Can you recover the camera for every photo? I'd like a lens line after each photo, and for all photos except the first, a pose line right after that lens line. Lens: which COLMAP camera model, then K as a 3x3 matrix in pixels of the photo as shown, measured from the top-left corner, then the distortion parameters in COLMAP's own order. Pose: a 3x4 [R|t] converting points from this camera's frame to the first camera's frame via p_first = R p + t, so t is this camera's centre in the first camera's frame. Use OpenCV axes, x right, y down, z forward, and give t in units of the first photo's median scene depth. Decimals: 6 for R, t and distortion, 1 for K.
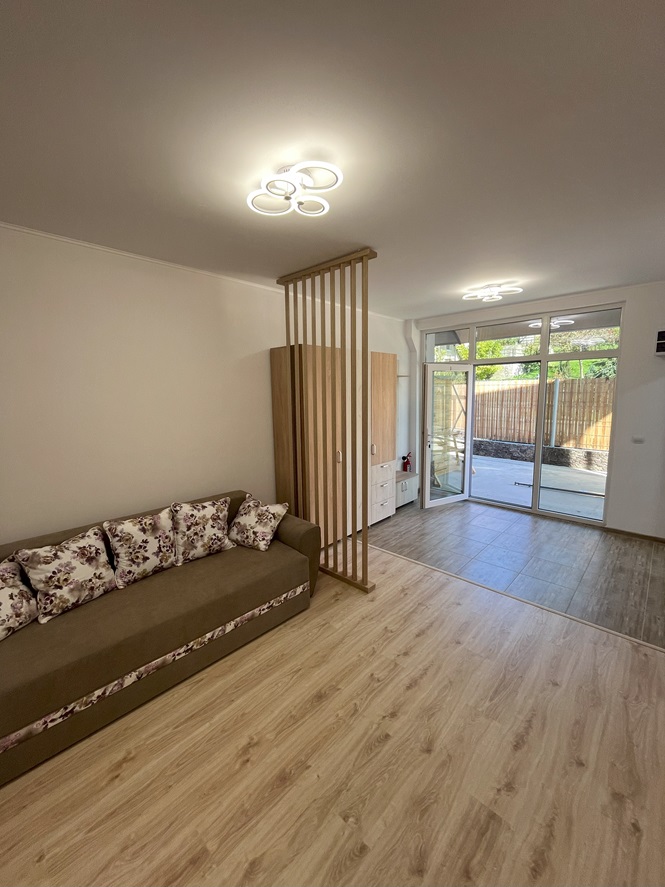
lens RADIAL K [[358.1, 0, 334.4], [0, 358.1, 441.6], [0, 0, 1]] dist [-0.002638, 0.000692]
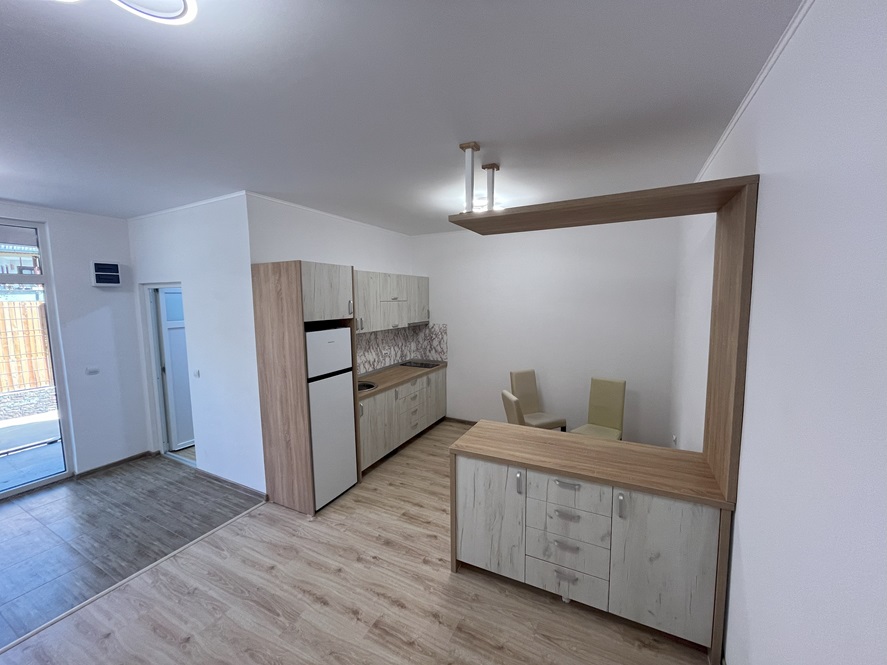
lens RADIAL K [[358.1, 0, 440.5], [0, 358.1, 333.9], [0, 0, 1]] dist [-0.002638, 0.000692]
pose [[-0.272038, -0.077954, 0.959124, -0.483037], [0.150803, 0.980945, 0.122500, -0.116624], [-0.950397, 0.177964, -0.255098, 0.493607]]
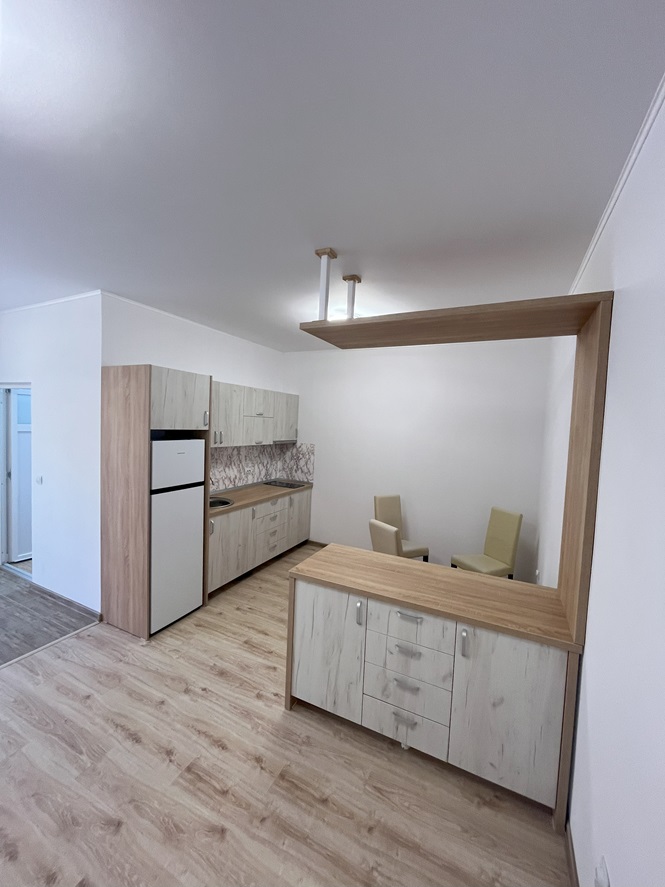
lens RADIAL K [[357.4, 0, 332.5], [0, 357.4, 443.5], [0, 0, 1]] dist [-0.001871, 0.000004]
pose [[-0.291924, -0.052327, 0.955009, -0.456200], [0.095476, 0.991921, 0.083534, -0.077491], [-0.951664, 0.115566, -0.284569, 0.402913]]
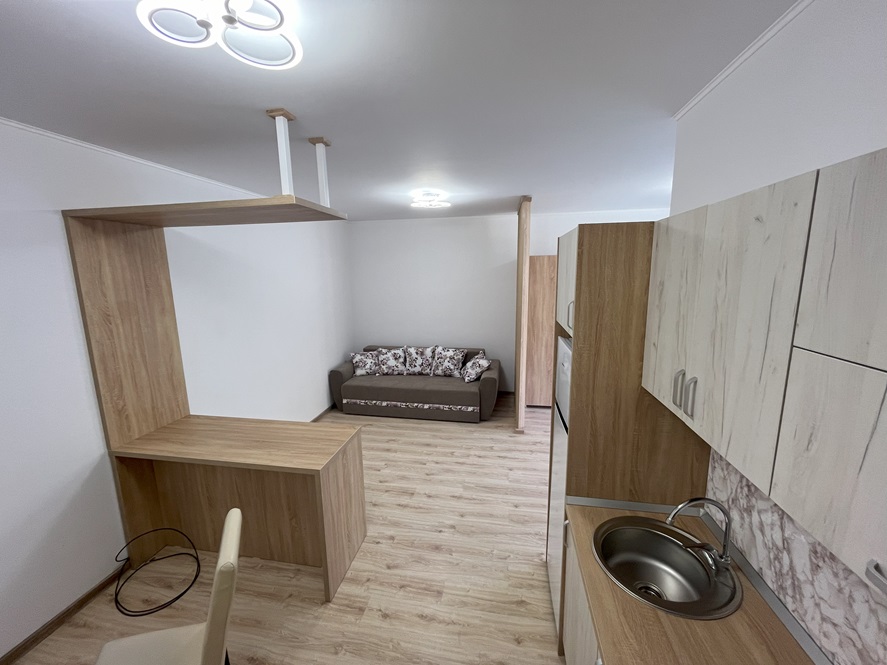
lens RADIAL K [[357.4, 0, 440.9], [0, 357.4, 331.9], [0, 0, 1]] dist [-0.001871, 0.000004]
pose [[0.539114, 0.148238, -0.829085, 1.213573], [-0.108715, 0.988402, 0.106031, -0.113735], [0.835187, 0.032971, 0.548977, -0.061006]]
